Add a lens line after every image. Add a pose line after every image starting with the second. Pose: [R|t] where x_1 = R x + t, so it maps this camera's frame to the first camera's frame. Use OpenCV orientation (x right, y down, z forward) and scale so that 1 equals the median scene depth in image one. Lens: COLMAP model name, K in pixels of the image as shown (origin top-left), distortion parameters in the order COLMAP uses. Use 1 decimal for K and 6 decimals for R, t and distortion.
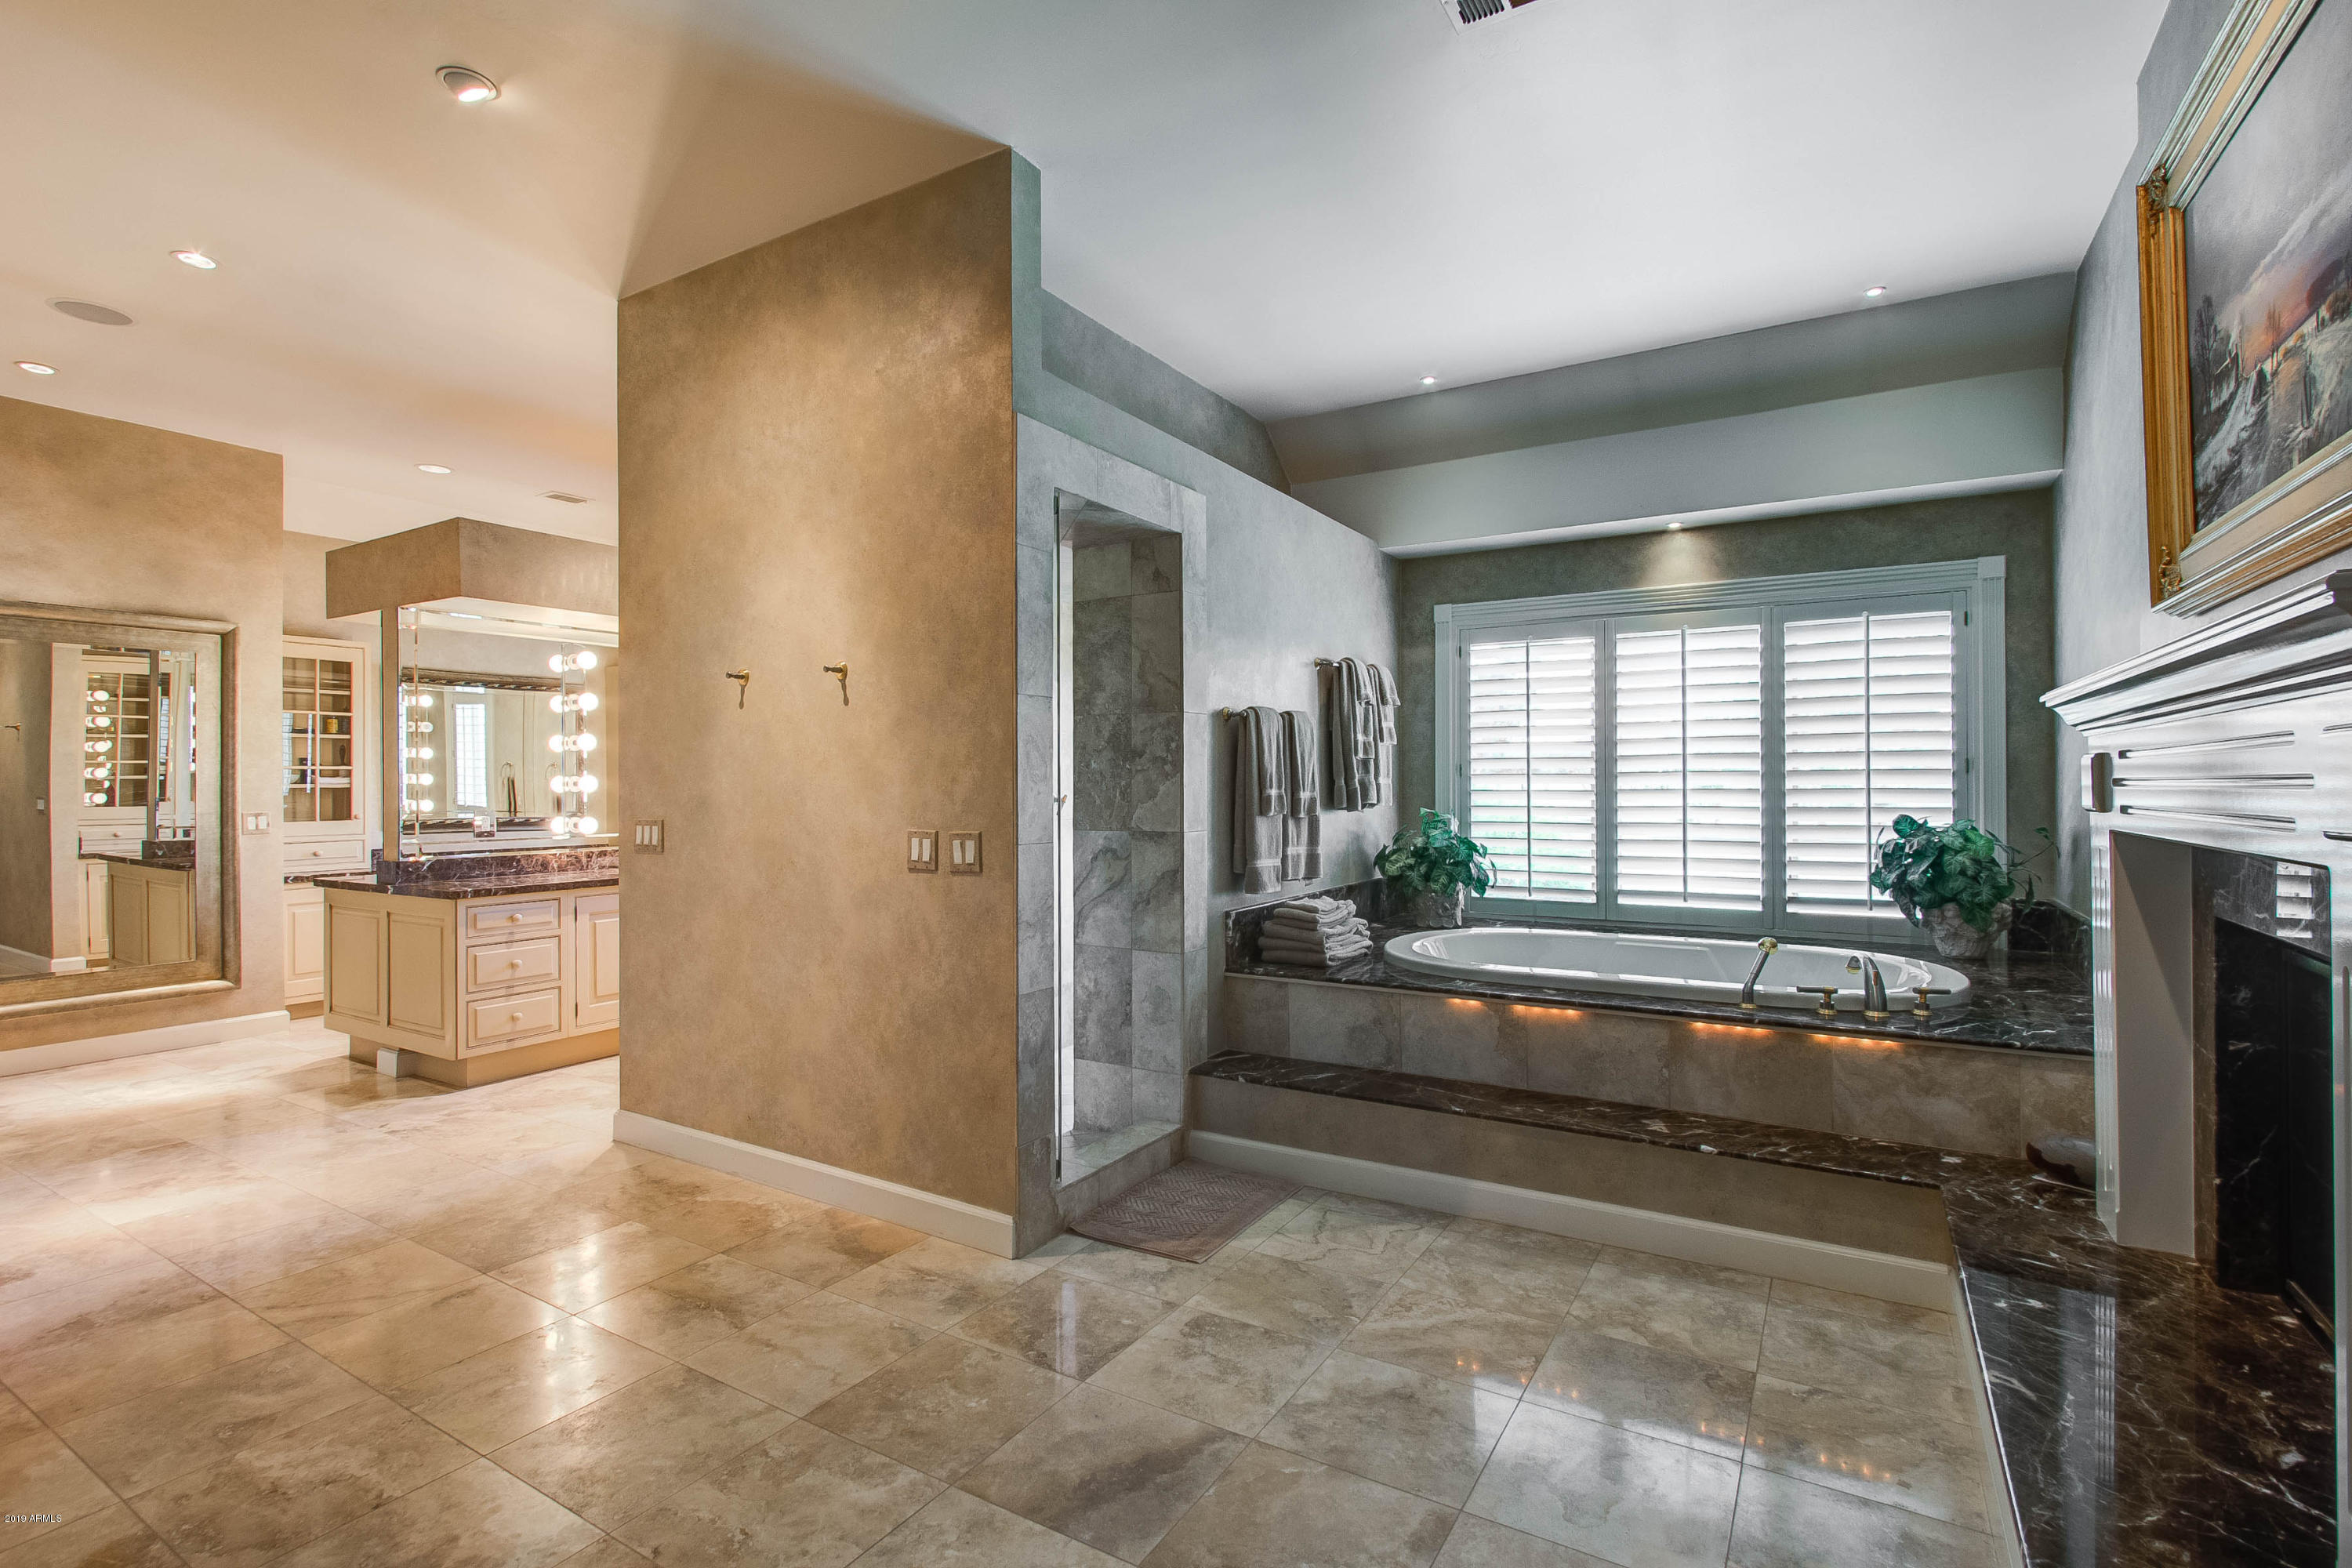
lens RADIAL K [[1100.5, 0, 1170.5], [0, 1100.5, 781.7], [0, 0, 1]] dist [0.000788, -0.000610]
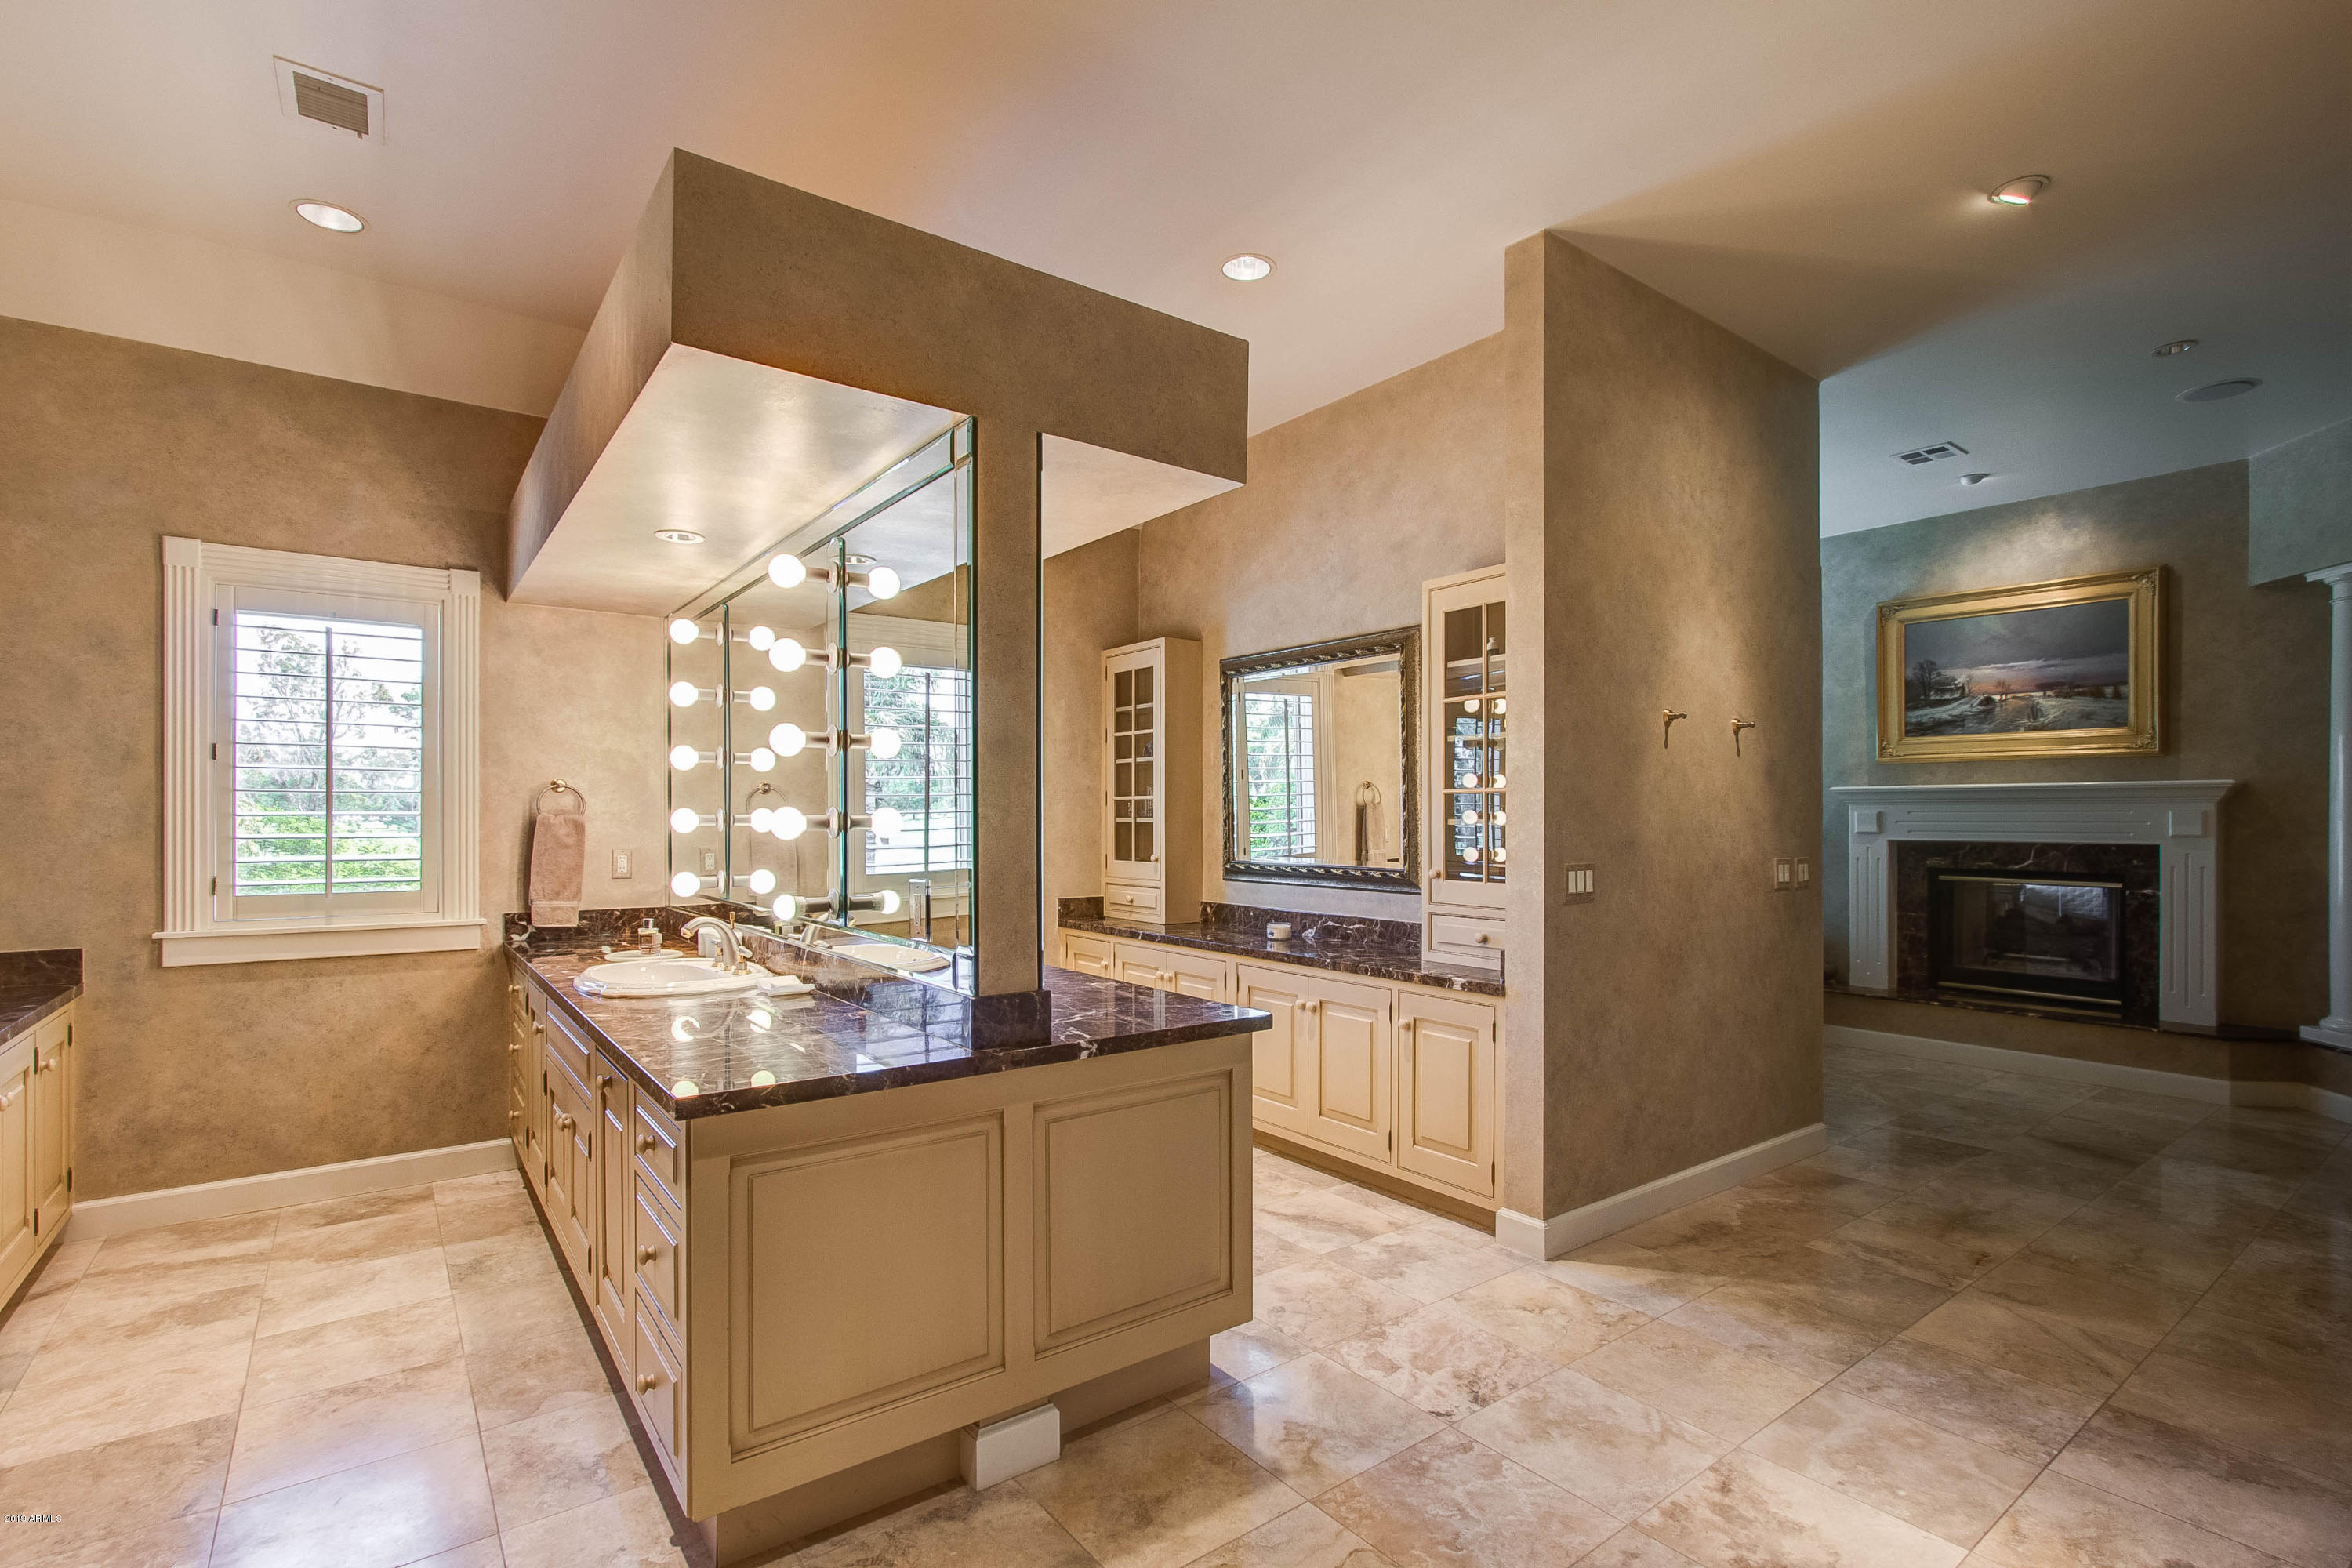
lens RADIAL K [[1133.6, 0, 1141.9], [0, 1133.6, 805.6], [0, 0, 1]] dist [0.000439, 0.000818]
pose [[0.353686, 0.007413, 0.935335, -1.534032], [-0.011715, 0.999925, -0.003495, -0.004445], [-0.935291, -0.009721, 0.353746, 1.081475]]
